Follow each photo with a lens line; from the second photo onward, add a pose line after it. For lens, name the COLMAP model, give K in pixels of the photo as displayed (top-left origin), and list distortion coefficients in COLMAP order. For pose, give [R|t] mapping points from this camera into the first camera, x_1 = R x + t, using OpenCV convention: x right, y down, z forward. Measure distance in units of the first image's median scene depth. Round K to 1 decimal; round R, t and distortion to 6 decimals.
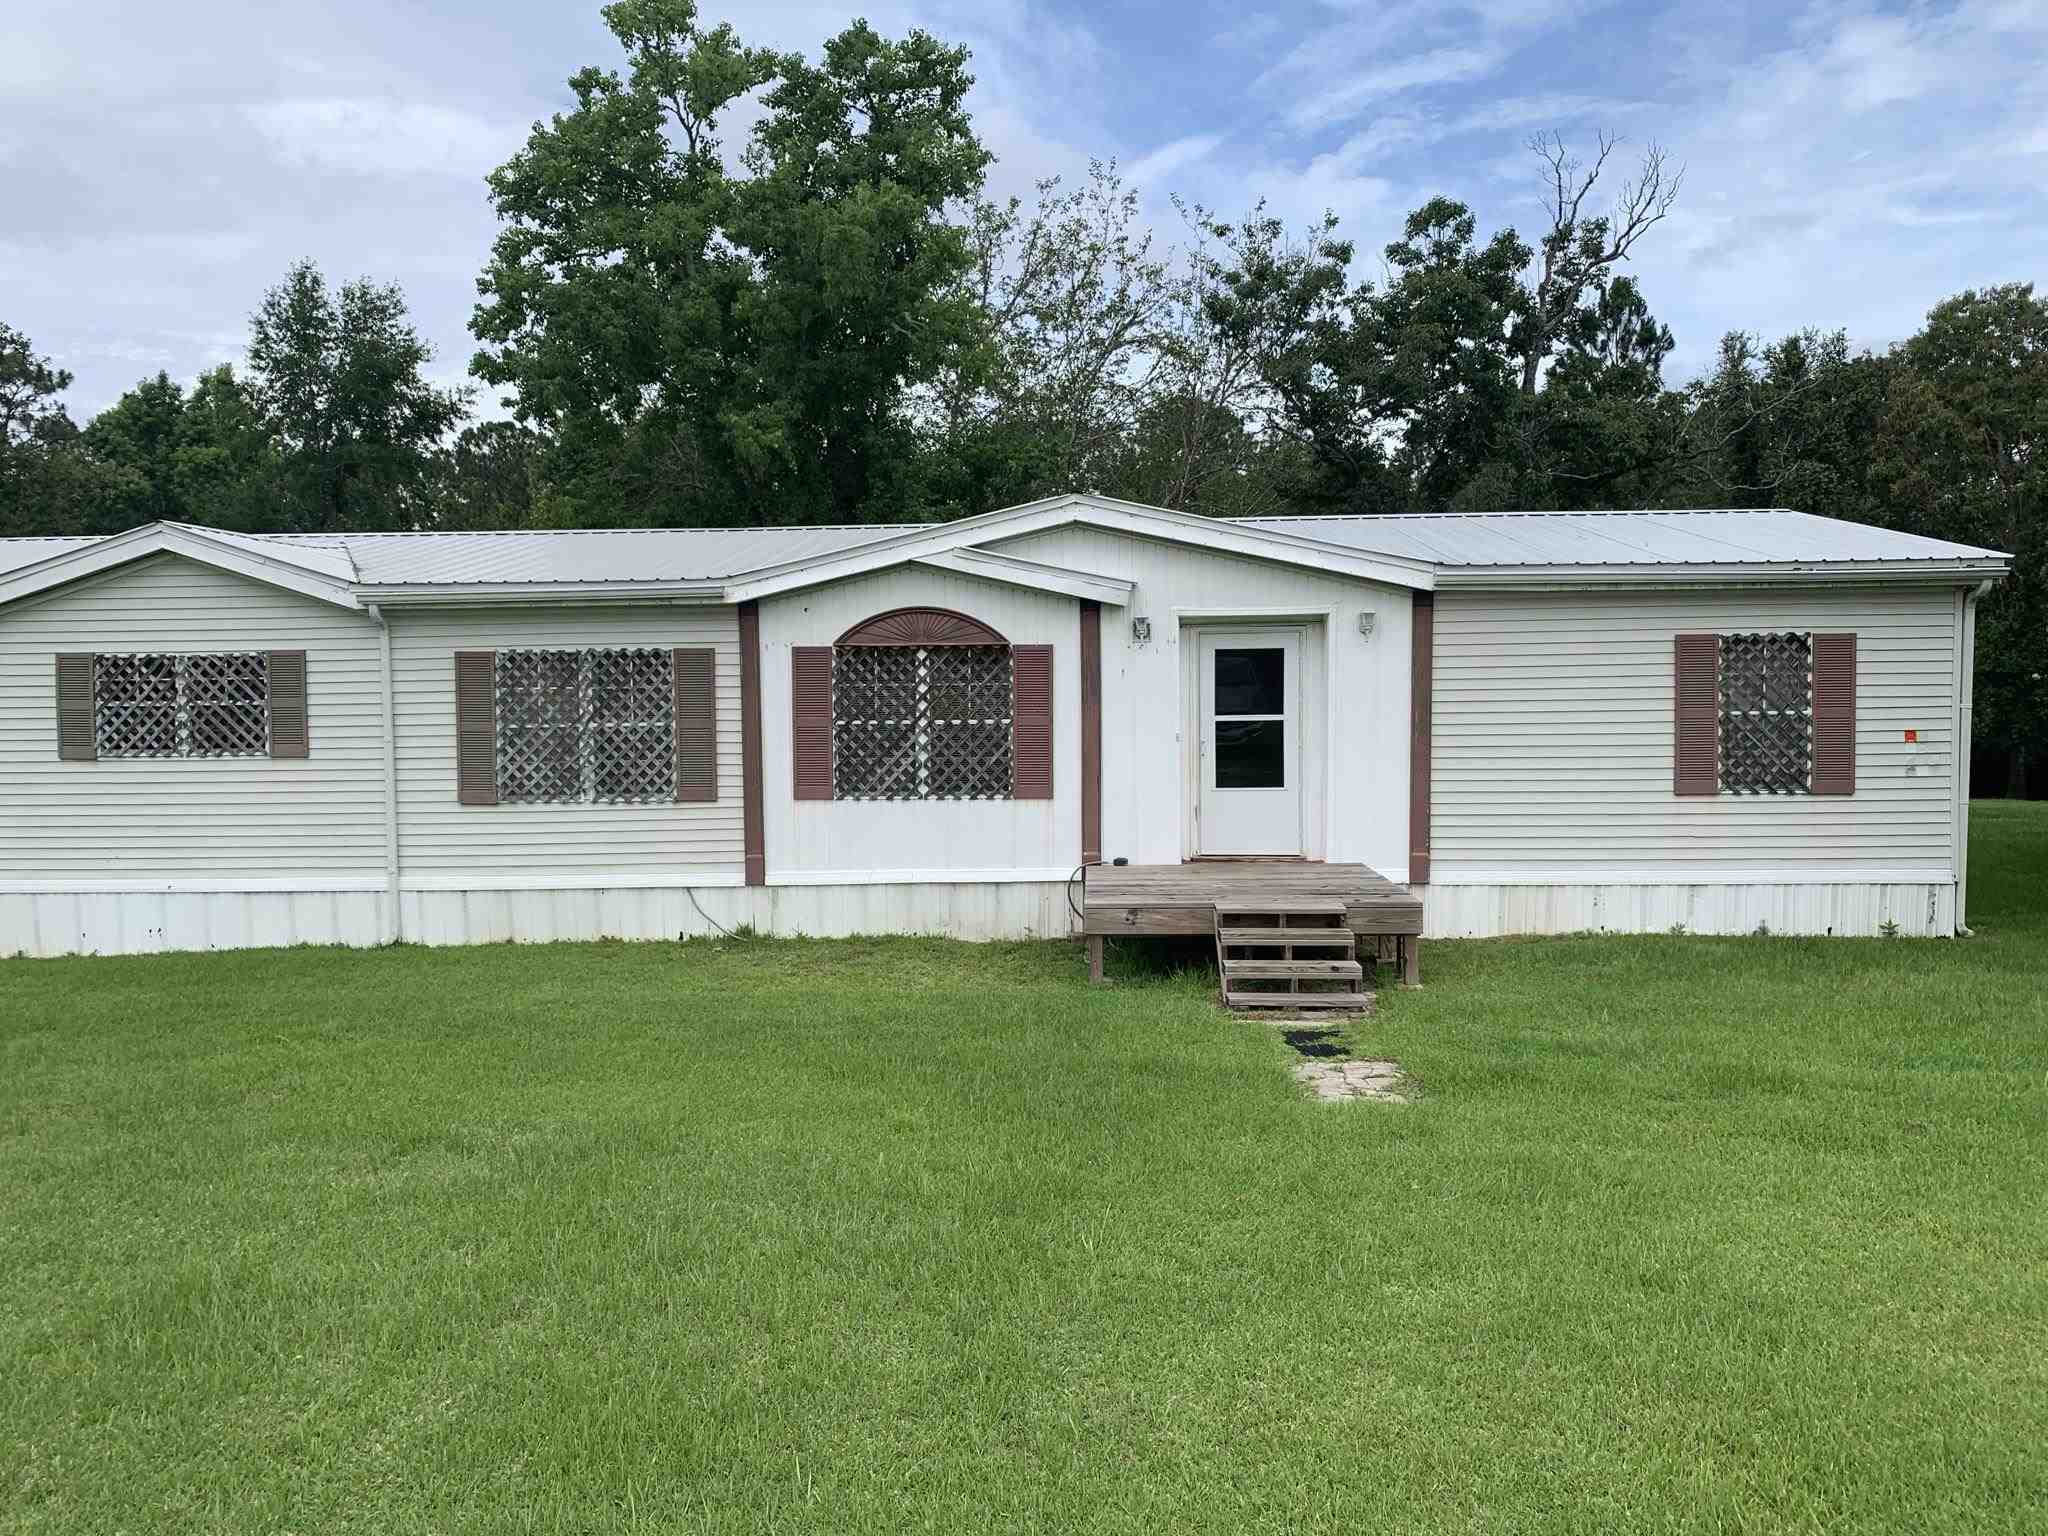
lens RADIAL K [[1568.1, 0, 1031.1], [0, 1568.1, 749.3], [0, 0, 1]] dist [0.024816, -0.026293]
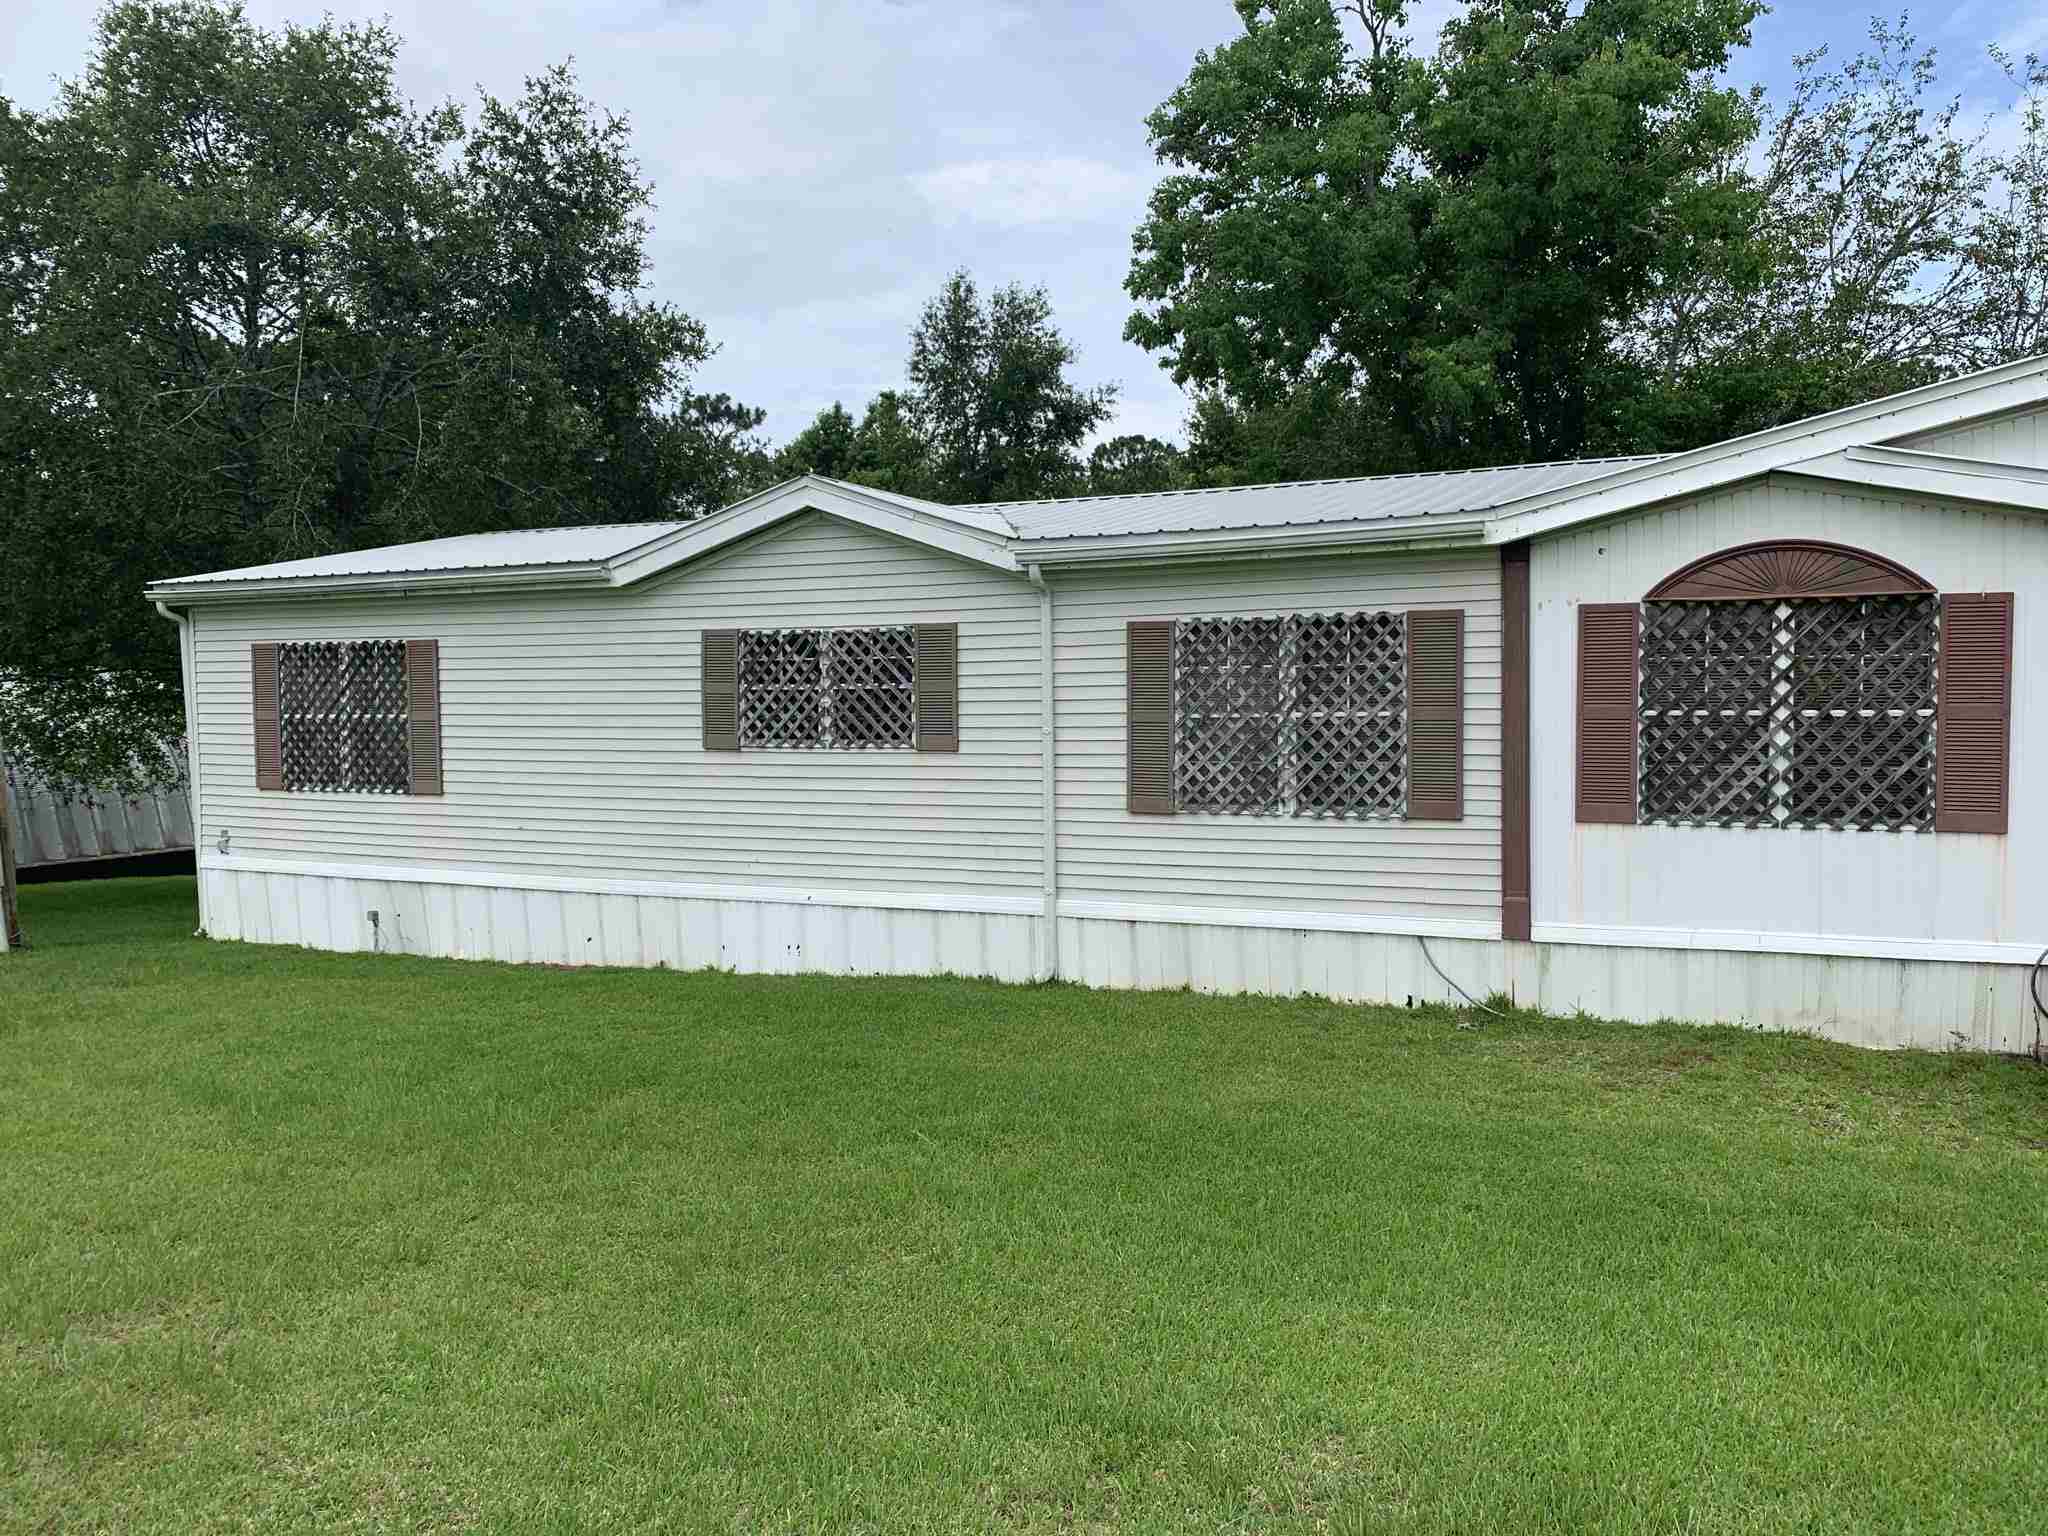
lens RADIAL K [[1568.1, 0, 1042.3], [0, 1568.1, 757.4], [0, 0, 1]] dist [0.024816, -0.026293]
pose [[0.931067, 0.017402, -0.364434, -0.115927], [-0.018881, 0.999822, -0.000495, 0.007842], [0.364361, 0.007342, 0.931229, 0.246533]]
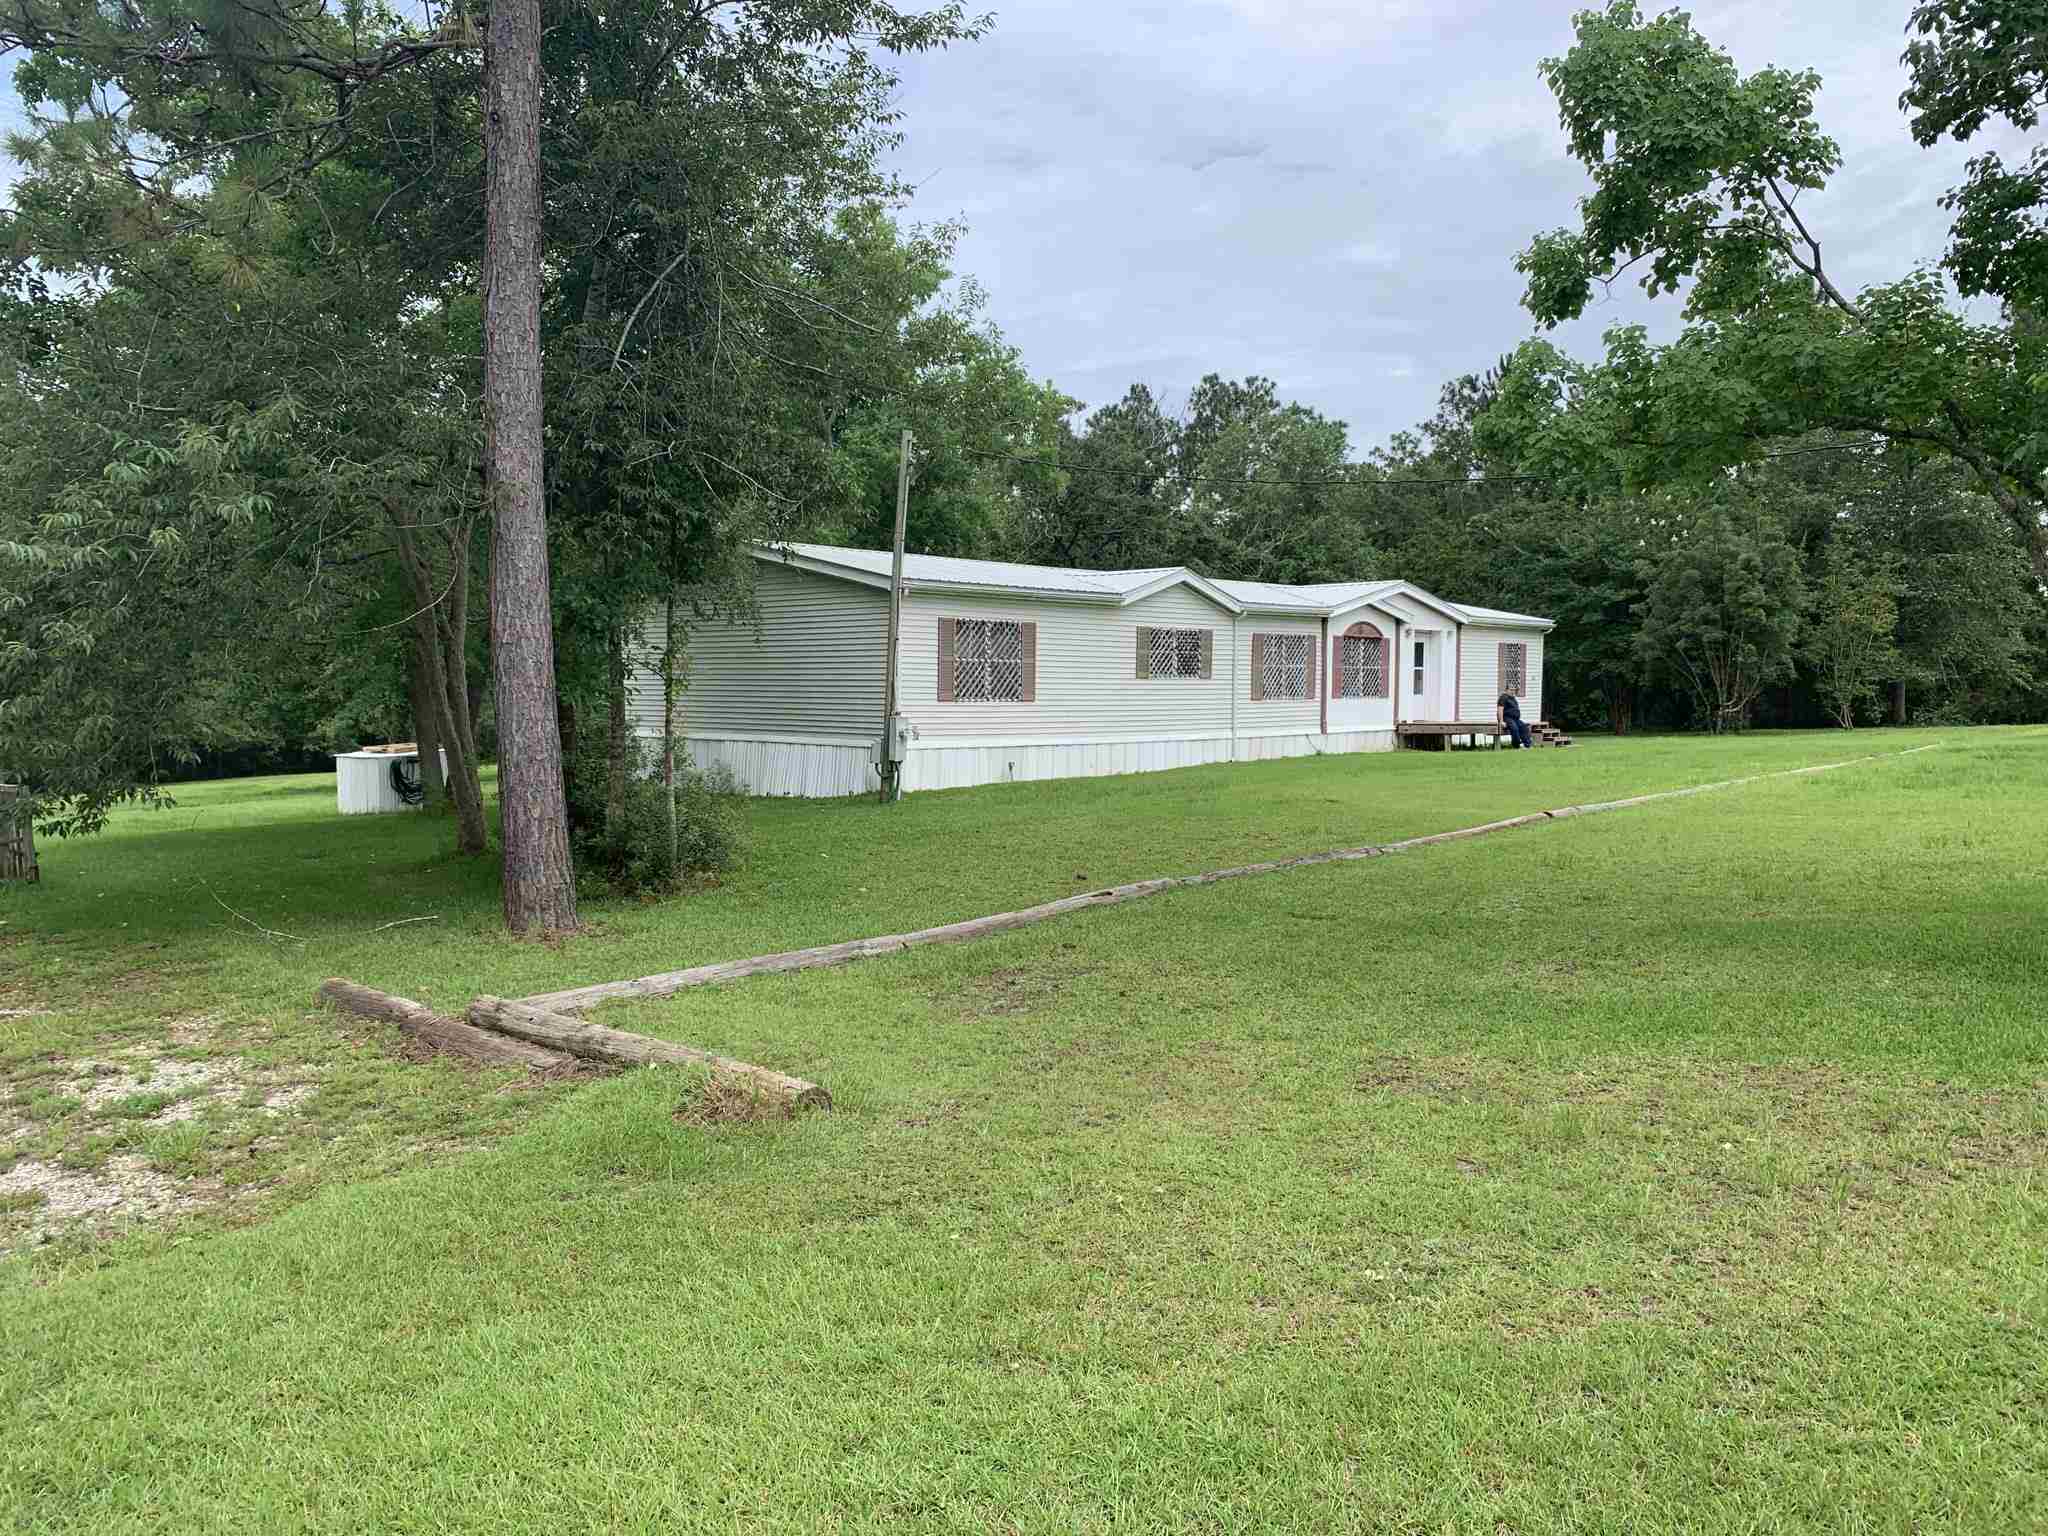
lens RADIAL K [[1568.1, 0, 1028.7], [0, 1568.1, 761.5], [0, 0, 1]] dist [0.024816, -0.026293]
pose [[0.649679, -0.026399, 0.759750, -2.309203], [-0.003027, 0.999299, 0.037312, 0.040667], [-0.760202, -0.026540, 0.649144, -0.234613]]
